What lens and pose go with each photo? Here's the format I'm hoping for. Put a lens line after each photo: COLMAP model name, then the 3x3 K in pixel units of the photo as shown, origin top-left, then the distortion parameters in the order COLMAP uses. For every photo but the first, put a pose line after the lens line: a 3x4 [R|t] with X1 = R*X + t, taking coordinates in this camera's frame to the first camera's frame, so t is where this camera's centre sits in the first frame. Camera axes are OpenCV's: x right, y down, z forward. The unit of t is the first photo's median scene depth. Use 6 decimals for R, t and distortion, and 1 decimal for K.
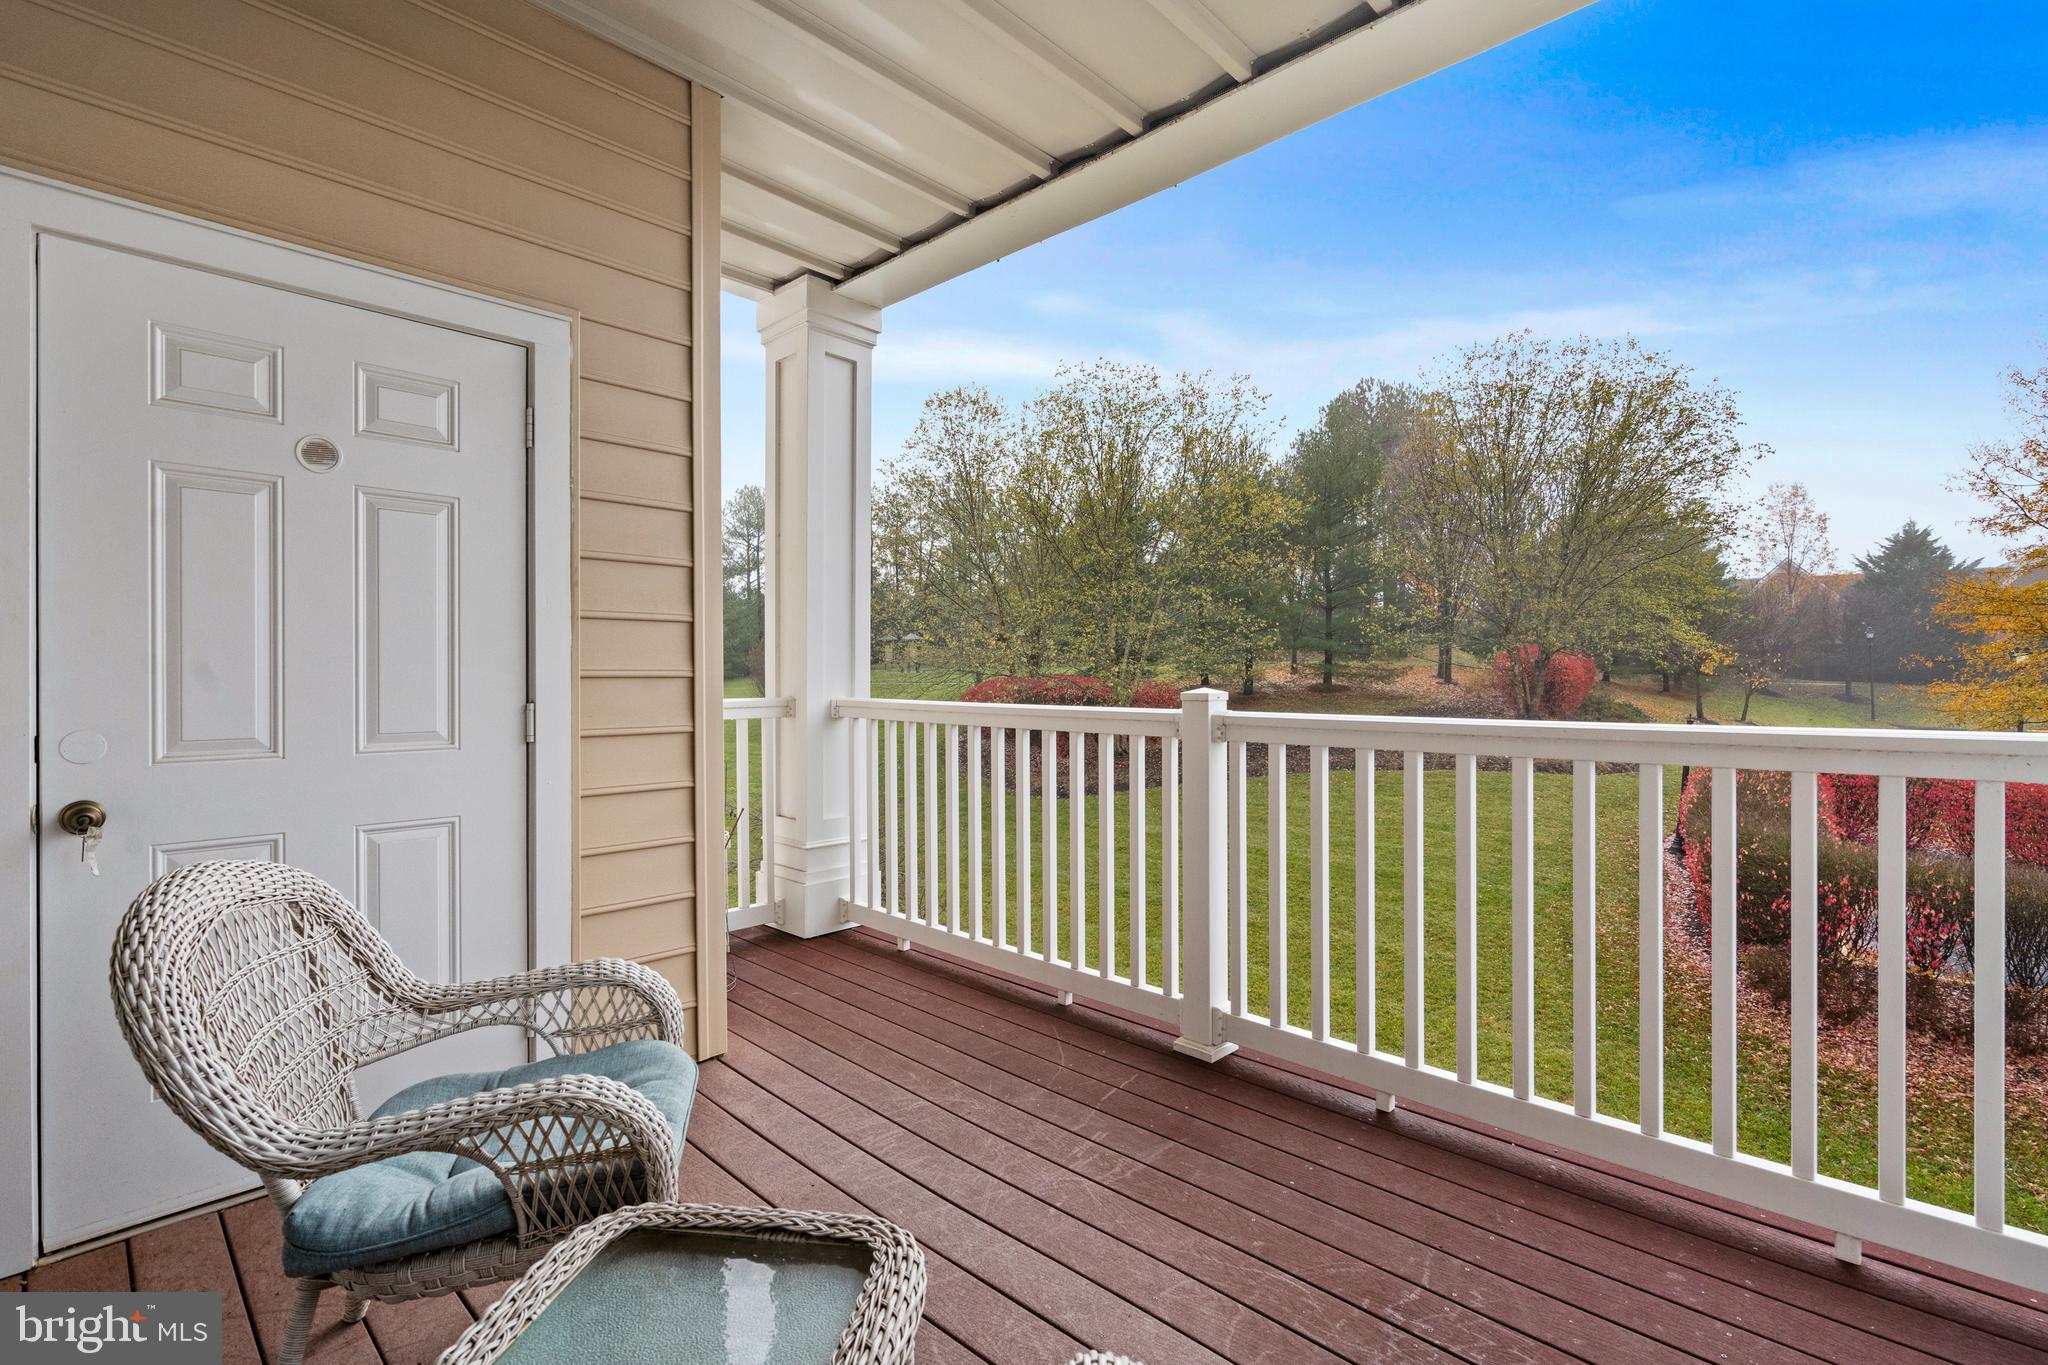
lens RADIAL K [[945.0, 0, 1021.7], [0, 945.0, 674.8], [0, 0, 1]] dist [-0.002889, 0.002832]
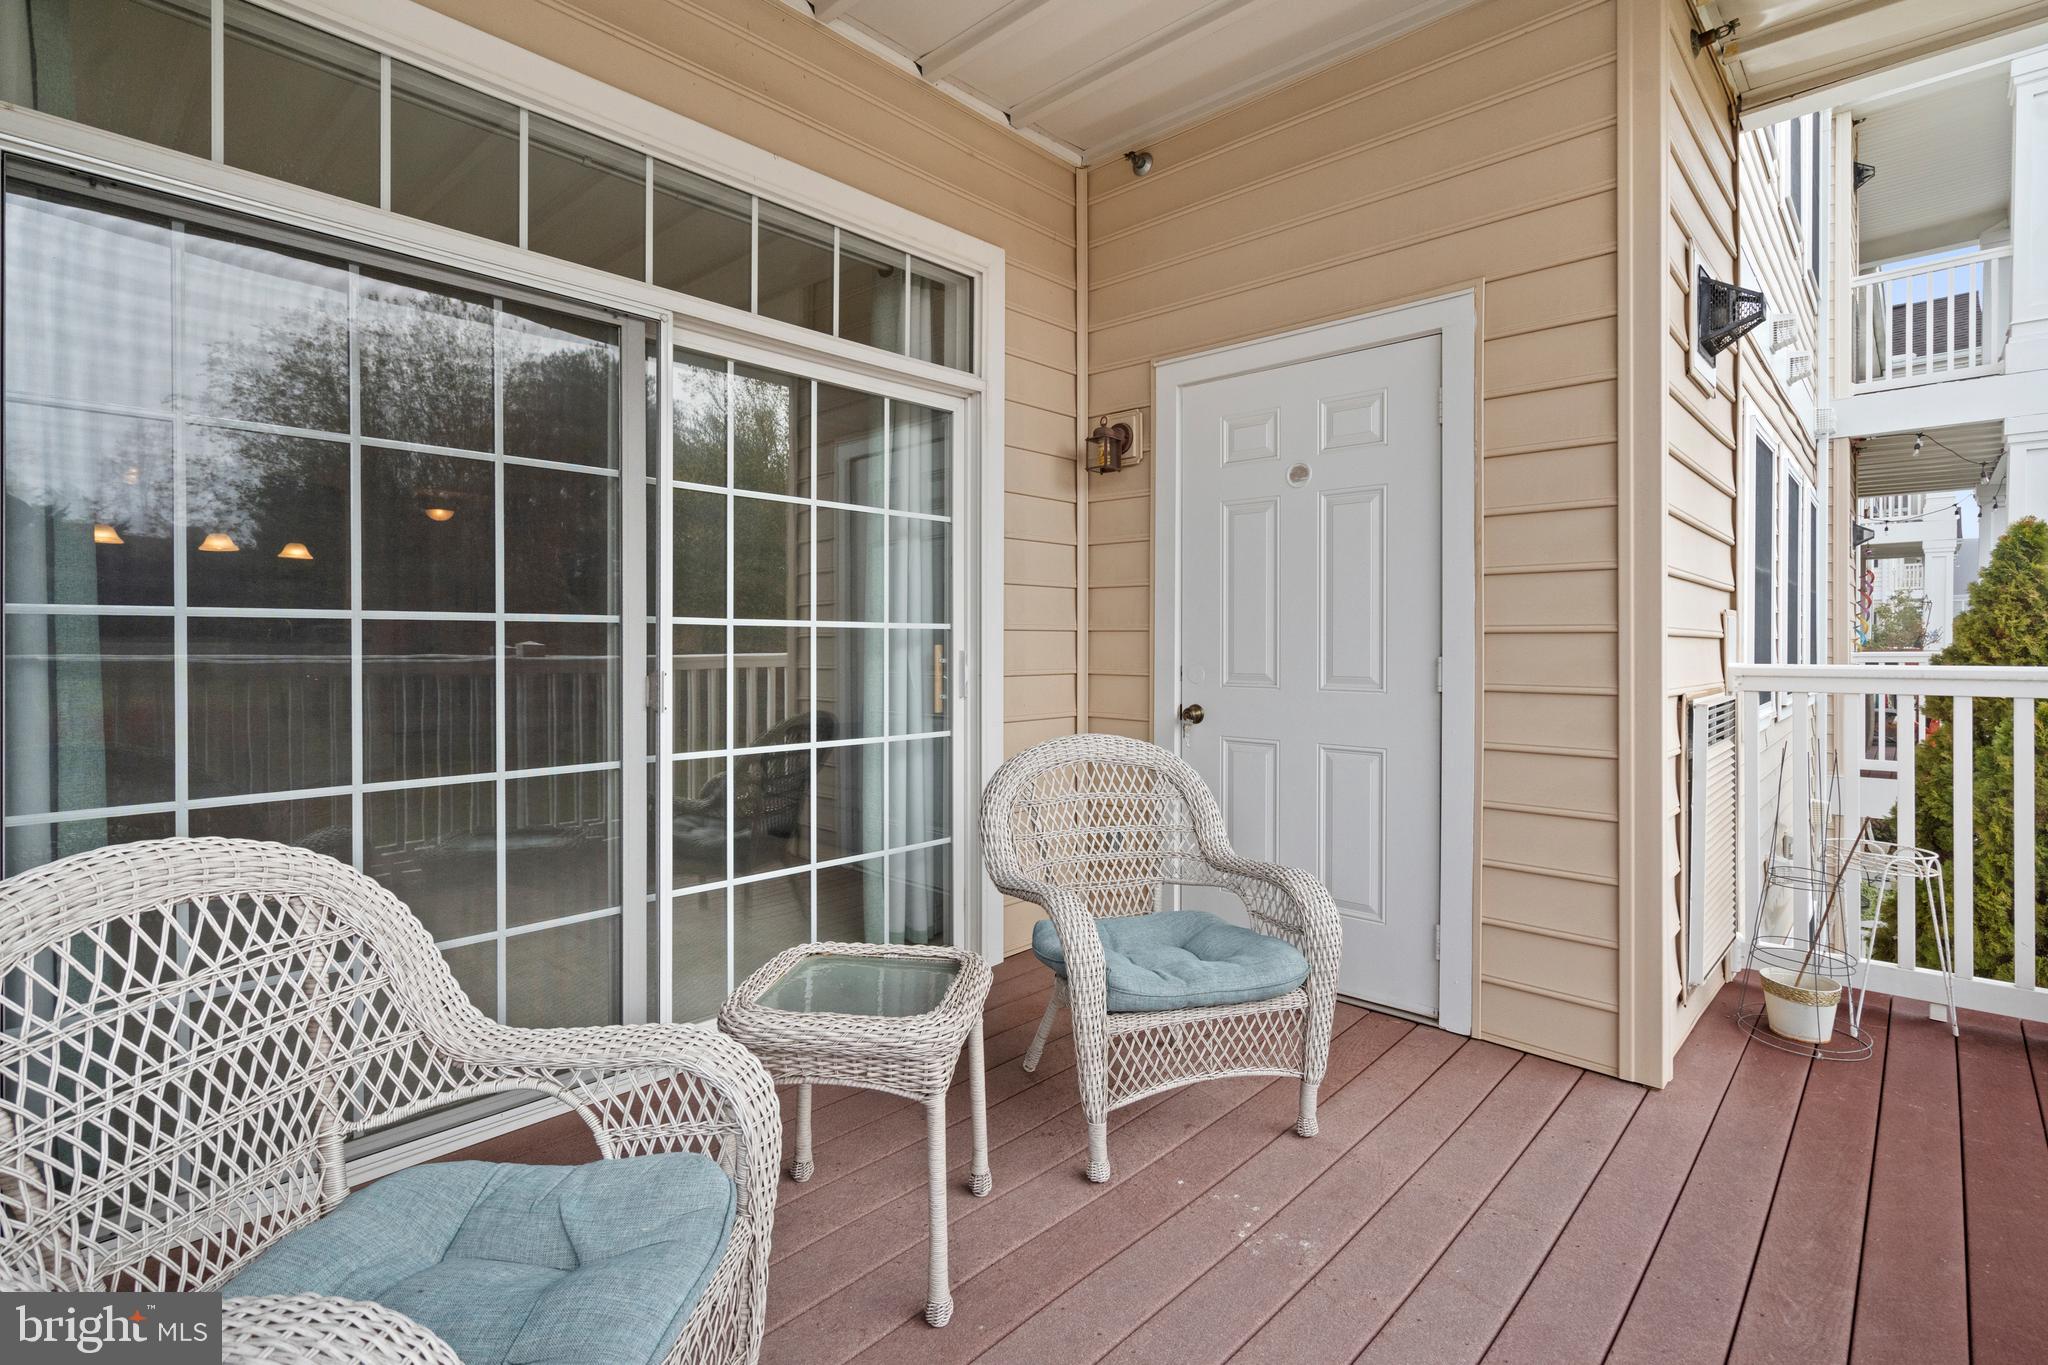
lens RADIAL K [[945.0, 0, 1010.8], [0, 945.0, 646.9], [0, 0, 1]] dist [-0.002889, 0.002832]
pose [[0.003658, 0.002076, -0.999991, 0.563549], [-0.003750, 0.999991, 0.002062, 0.017961], [0.999986, 0.003742, 0.003665, 0.485308]]
